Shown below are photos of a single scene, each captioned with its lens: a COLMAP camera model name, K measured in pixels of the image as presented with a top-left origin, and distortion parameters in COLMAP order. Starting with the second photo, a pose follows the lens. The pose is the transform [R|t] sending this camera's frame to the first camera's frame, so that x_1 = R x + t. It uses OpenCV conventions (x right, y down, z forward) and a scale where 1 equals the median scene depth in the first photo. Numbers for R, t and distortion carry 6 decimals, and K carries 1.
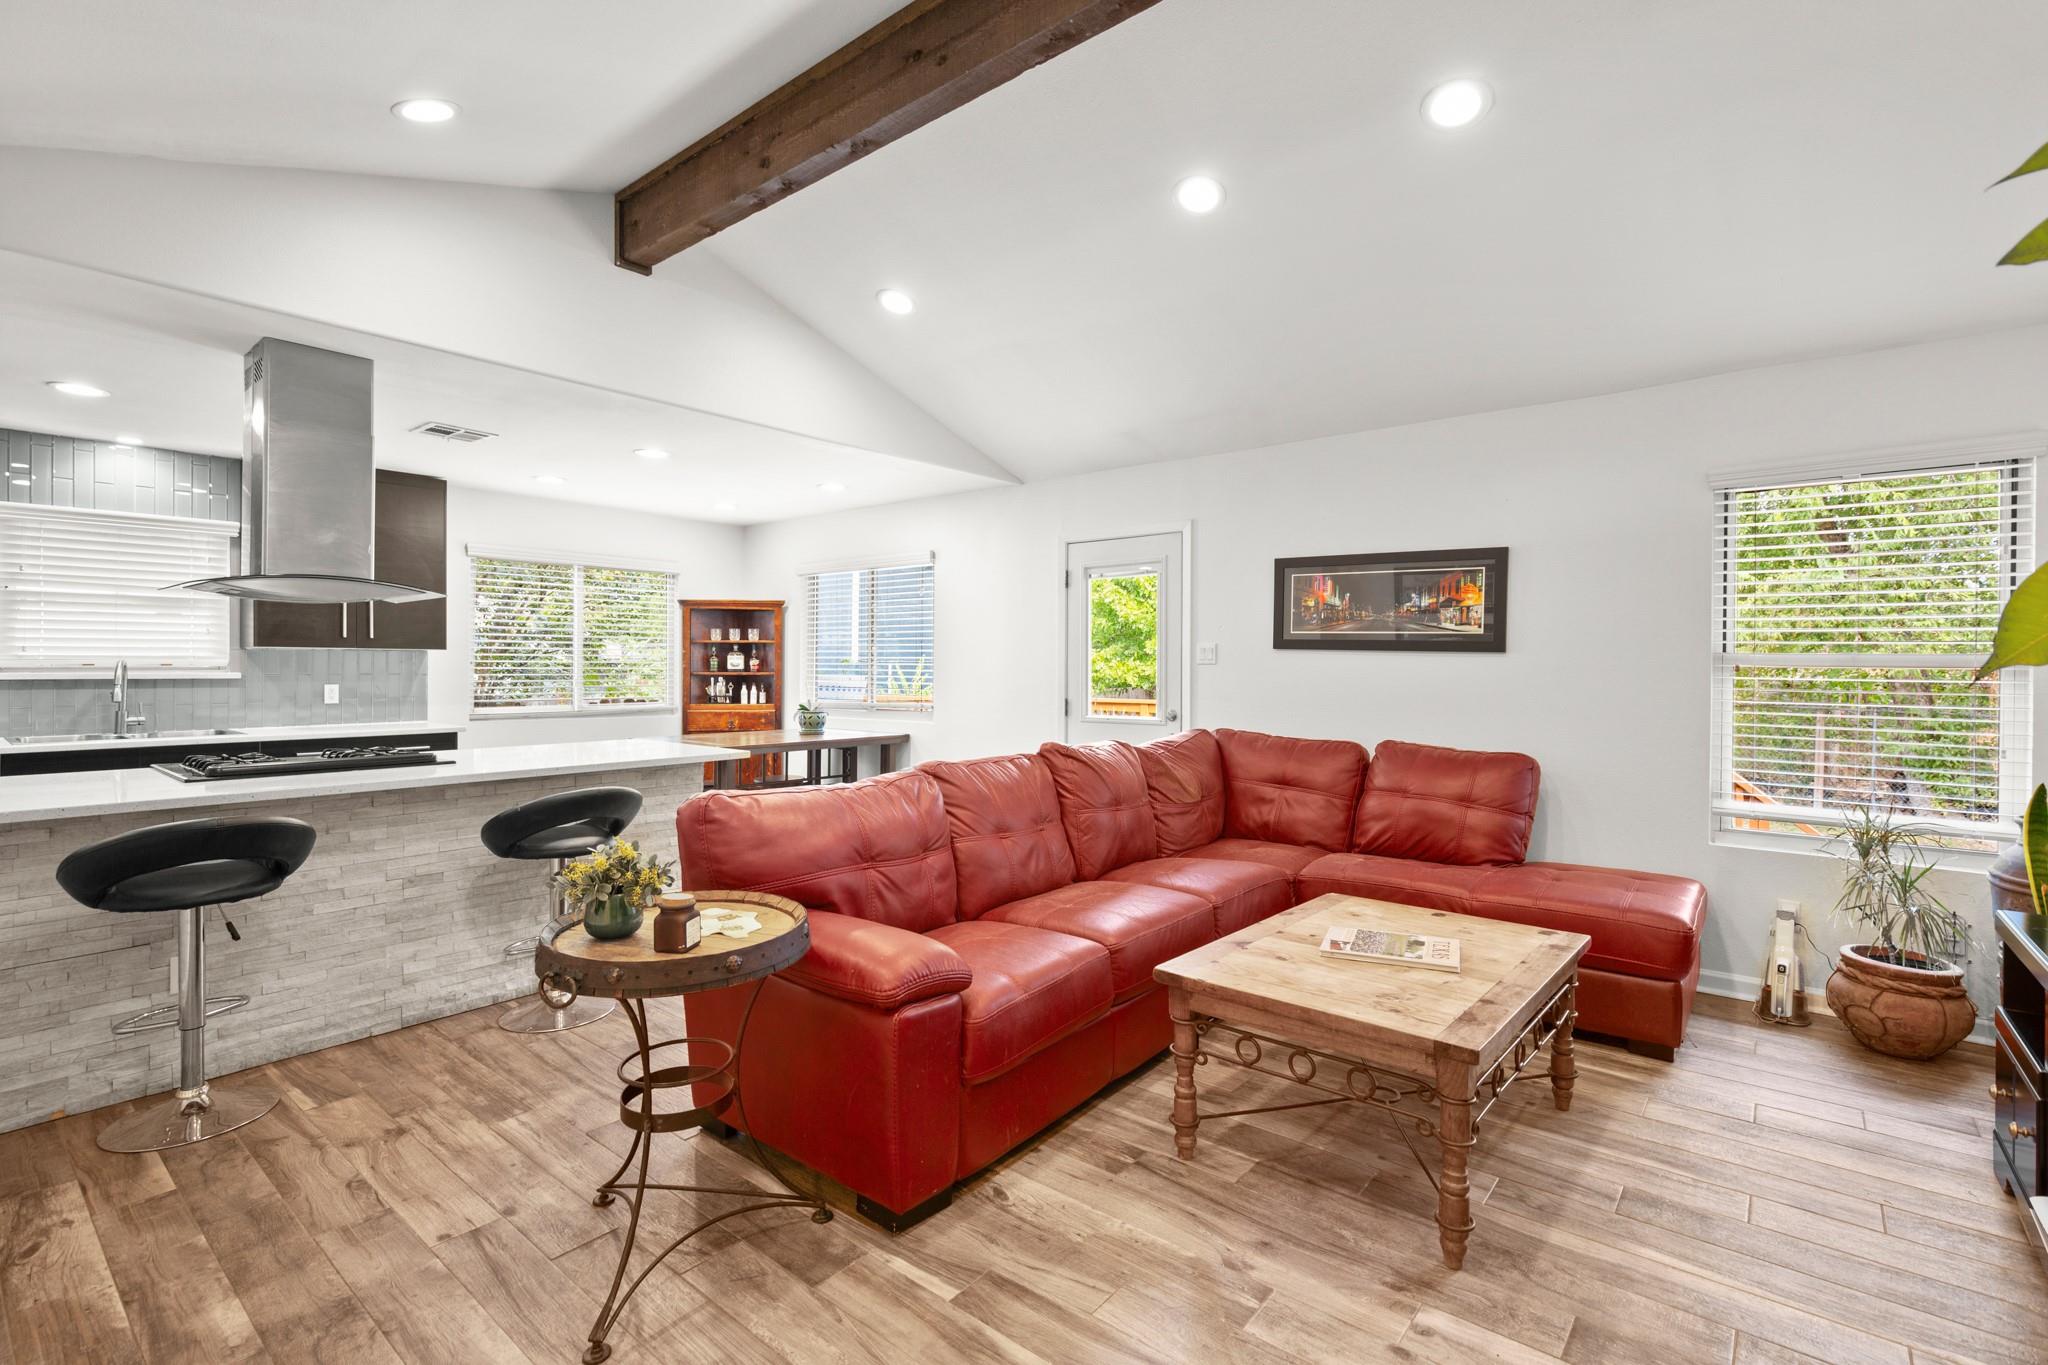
lens RADIAL K [[942.0, 0, 1033.8], [0, 942.0, 662.1], [0, 0, 1]] dist [0.008848, -0.000546]
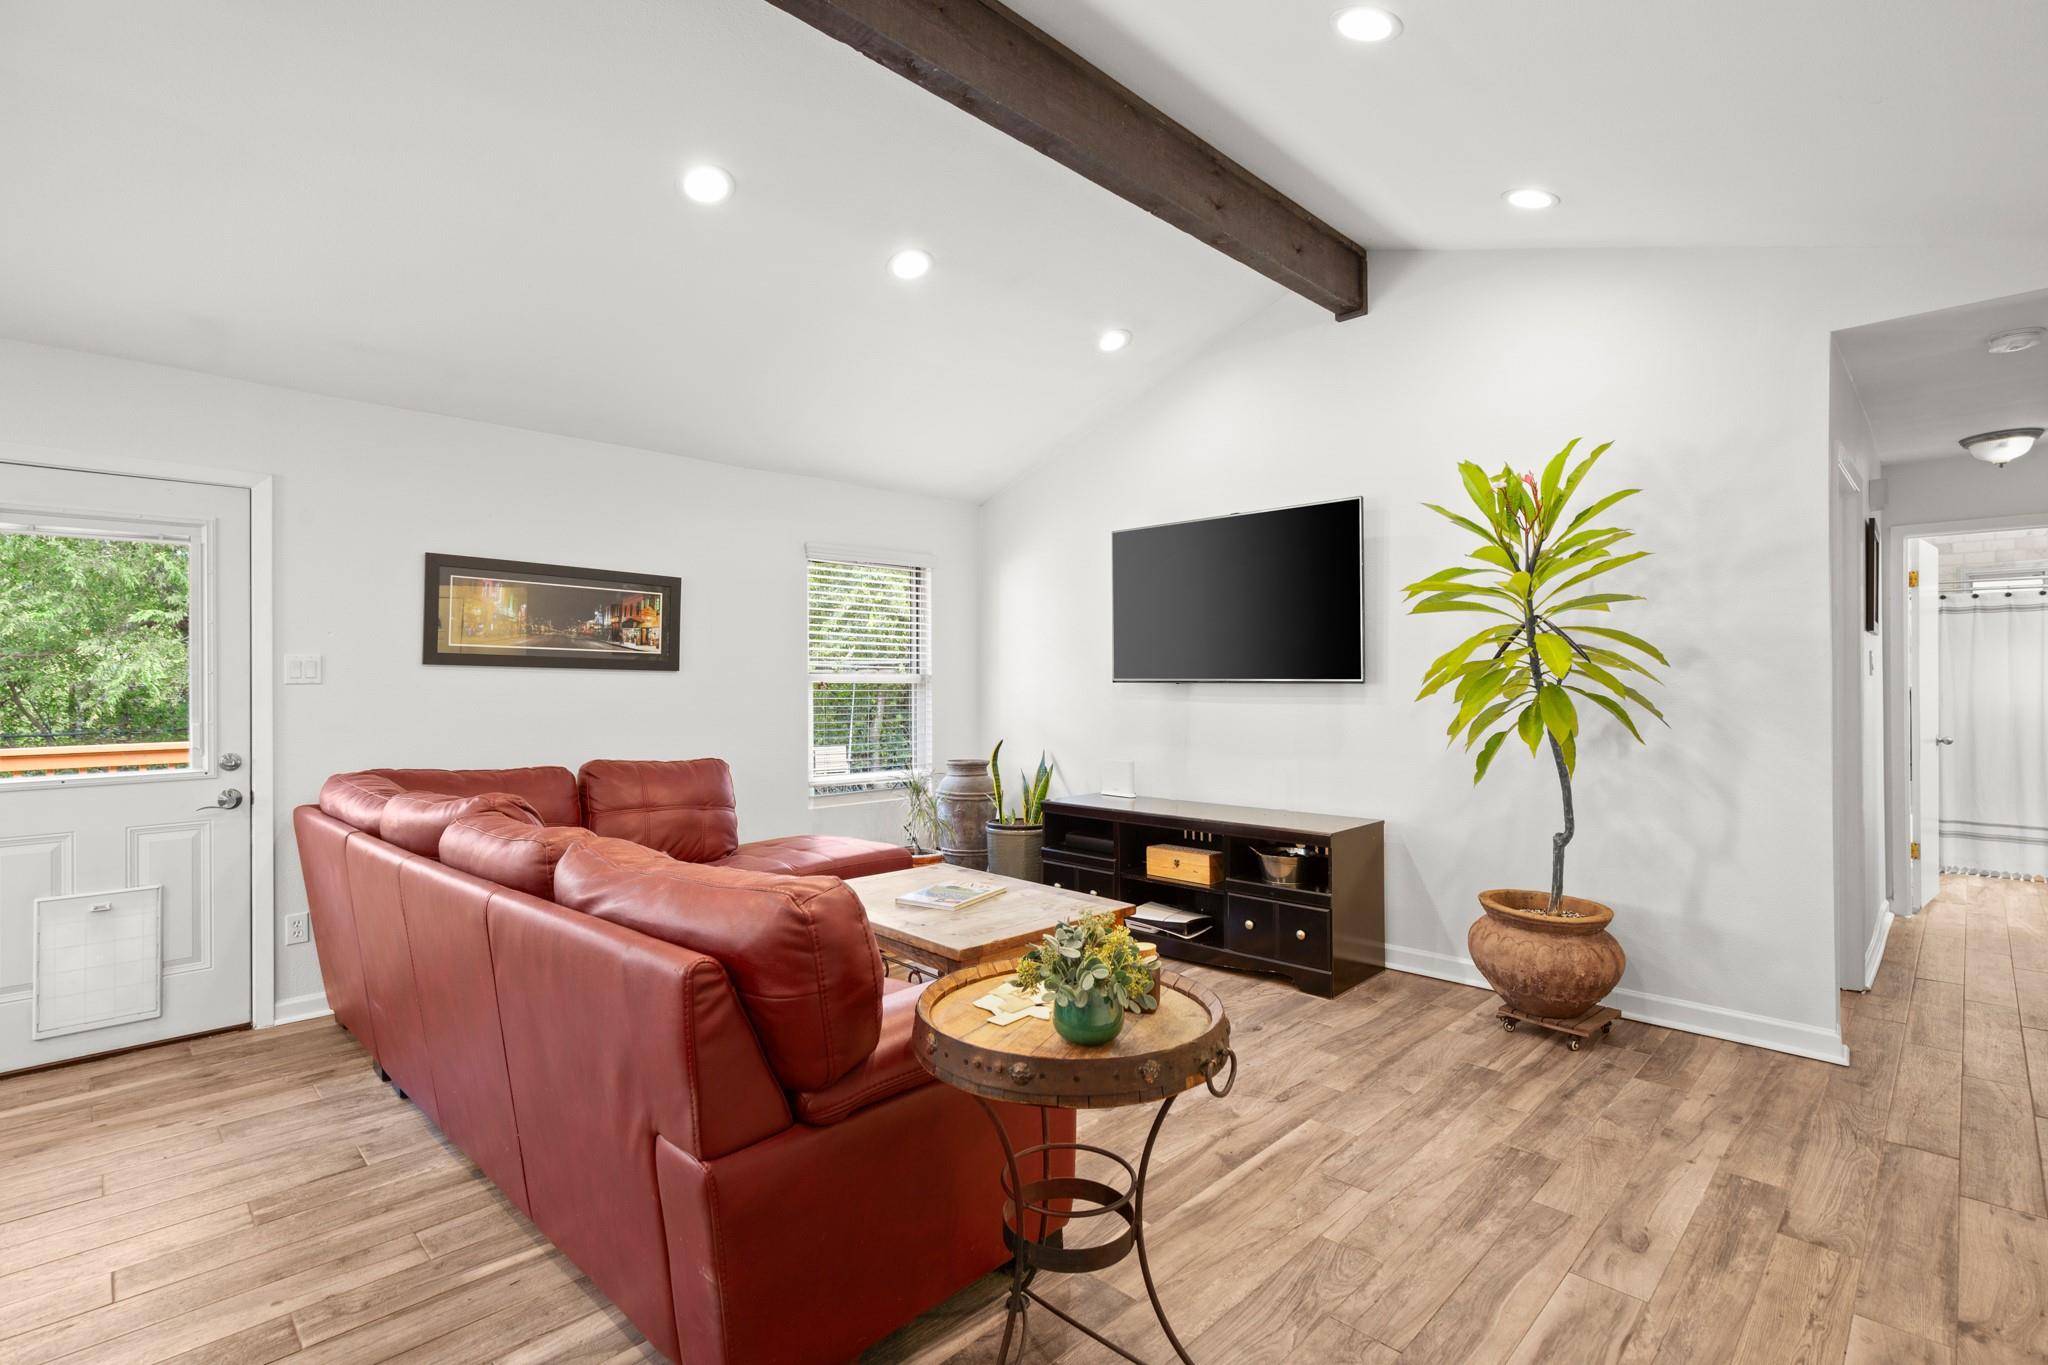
lens RADIAL K [[950.8, 0, 1027.3], [0, 950.8, 667.6], [0, 0, 1]] dist [0.000633, 0.000049]
pose [[0.097032, 0.011423, 0.995216, -0.514398], [0.005488, 0.999913, -0.012012, 0.001313], [-0.995266, 0.006627, 0.096961, 0.416134]]
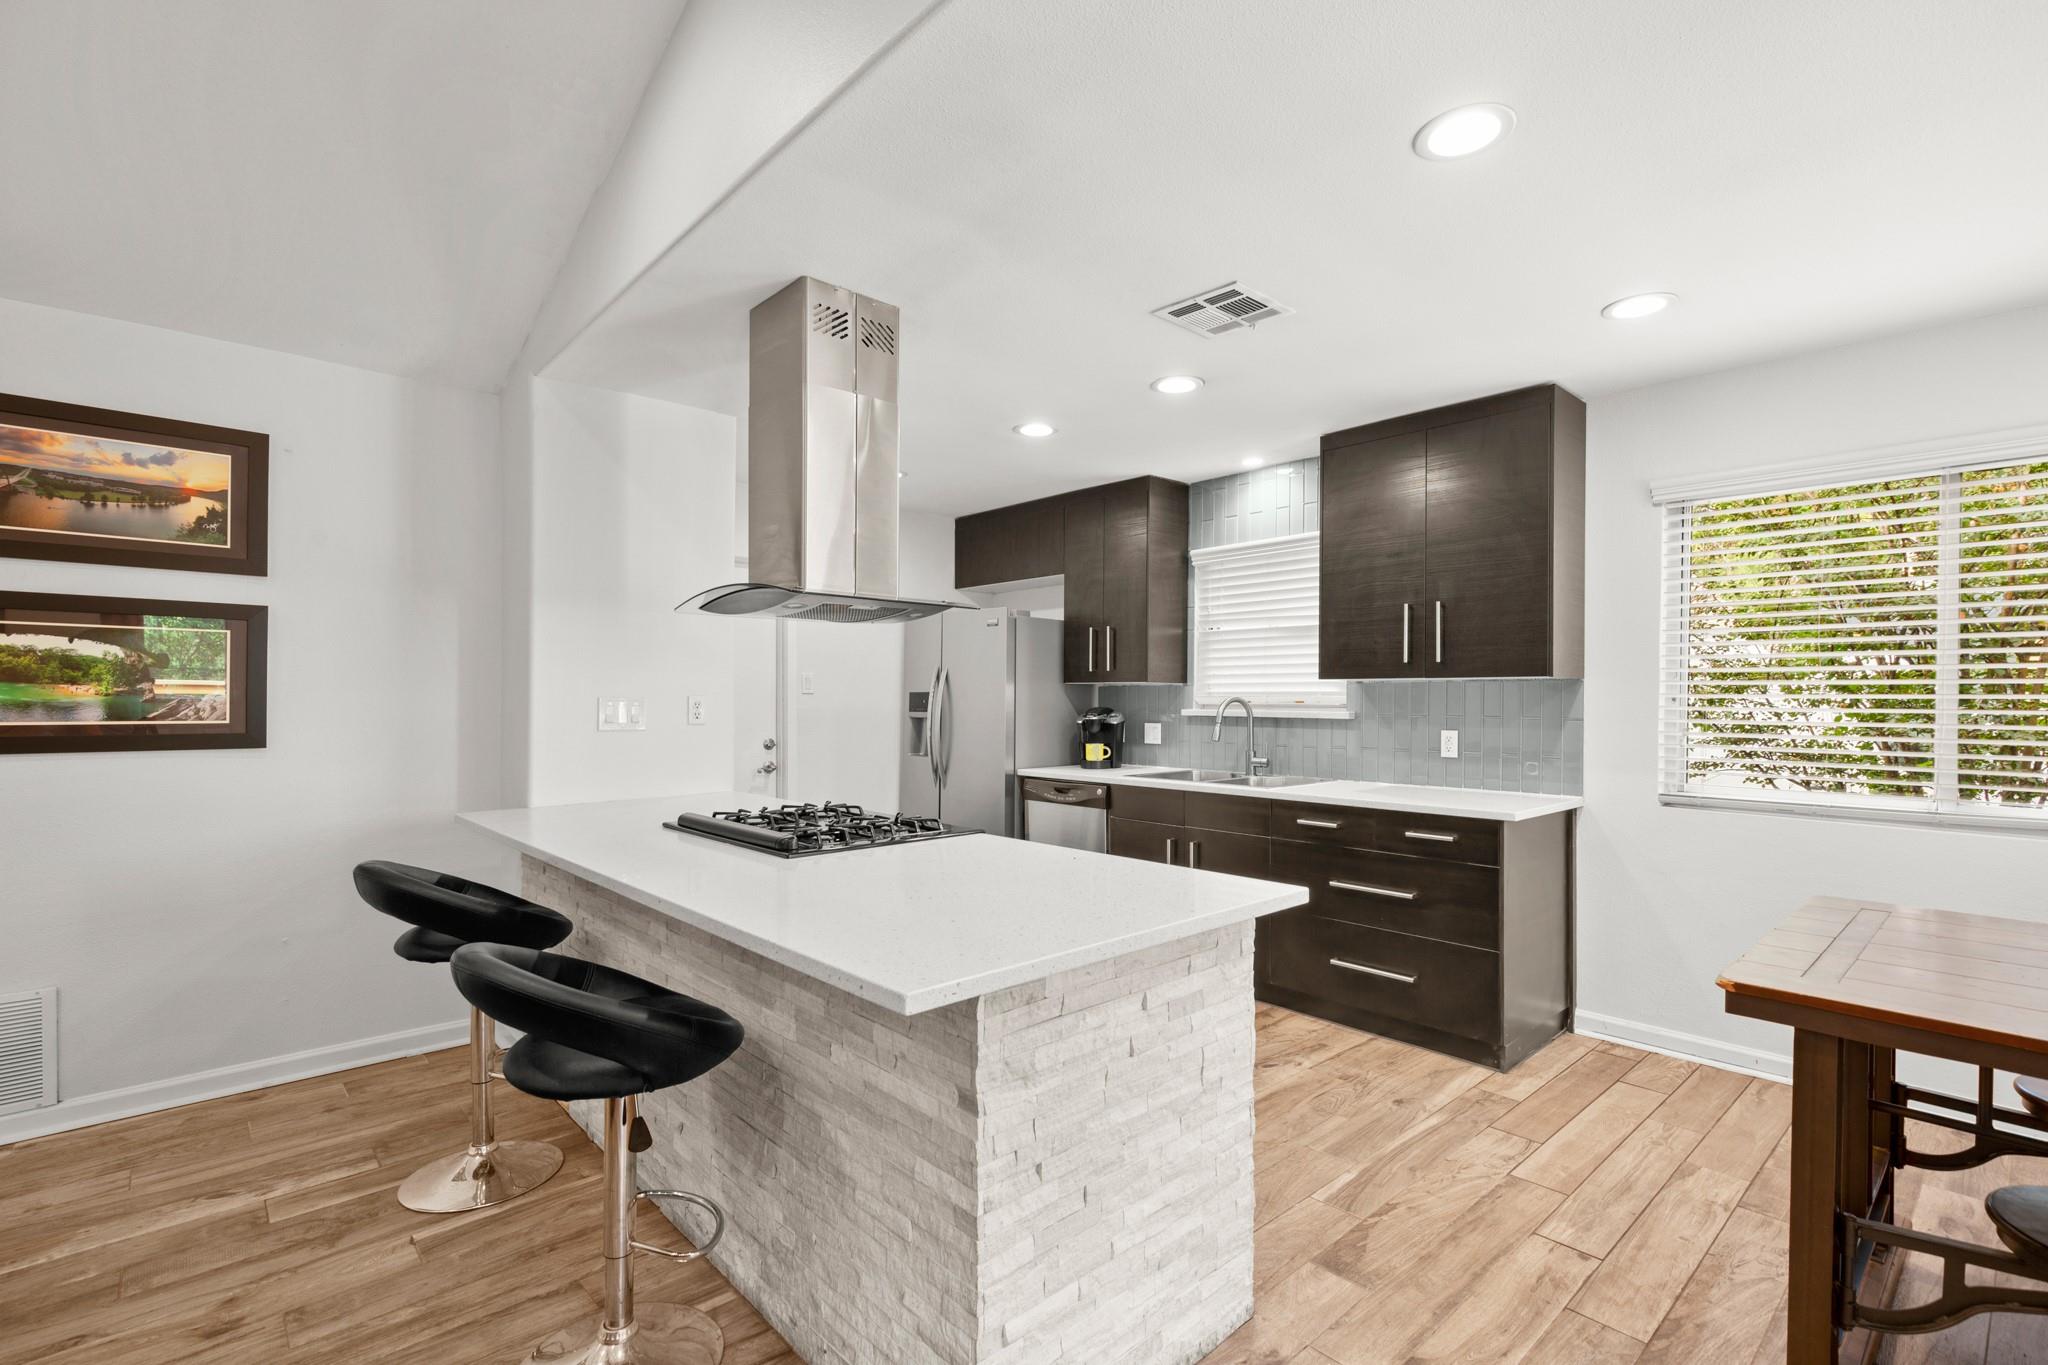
lens RADIAL K [[934.7, 0, 1038.9], [0, 934.7, 700.0], [0, 0, 1]] dist [0.001923, -0.000160]
pose [[-0.134181, -0.002236, -0.990954, -0.016696], [0.000065, 0.999997, -0.002265, 0.003173], [0.990957, -0.000369, -0.134181, 0.942318]]
